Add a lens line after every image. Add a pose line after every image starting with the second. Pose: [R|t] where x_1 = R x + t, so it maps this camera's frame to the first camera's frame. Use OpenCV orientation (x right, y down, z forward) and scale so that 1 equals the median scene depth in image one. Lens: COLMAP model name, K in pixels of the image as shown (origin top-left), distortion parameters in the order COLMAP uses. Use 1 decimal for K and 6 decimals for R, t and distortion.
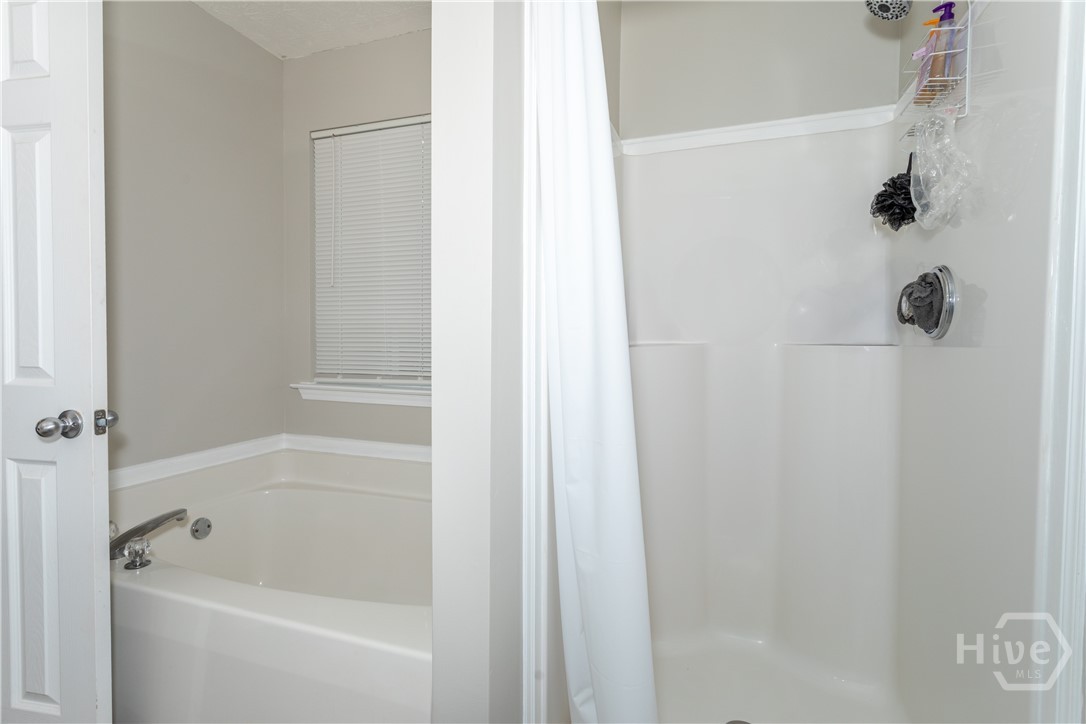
lens RADIAL K [[512.4, 0, 543.7], [0, 512.4, 356.4], [0, 0, 1]] dist [0.001082, 0.001006]
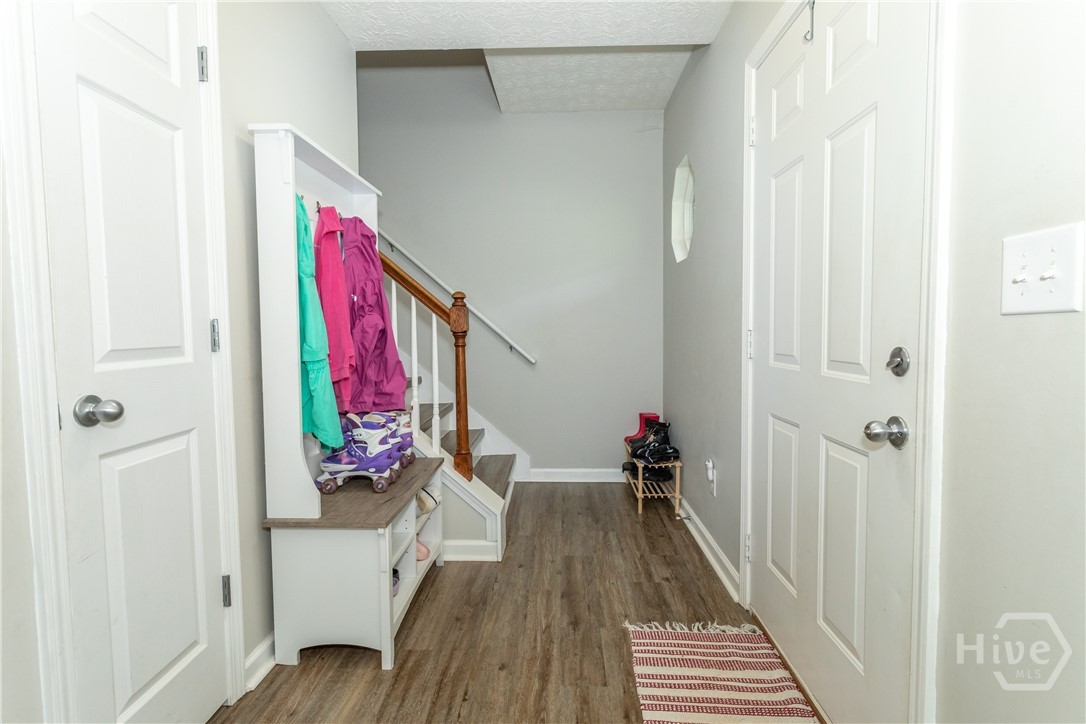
lens RADIAL K [[512.4, 0, 542.9], [0, 512.4, 359.2], [0, 0, 1]] dist [0.001082, 0.001006]
pose [[0.269079, 0.057377, -0.961407, -0.221241], [-0.044862, 0.997887, 0.046998, -0.010742], [0.962073, 0.030485, 0.271085, 0.142976]]
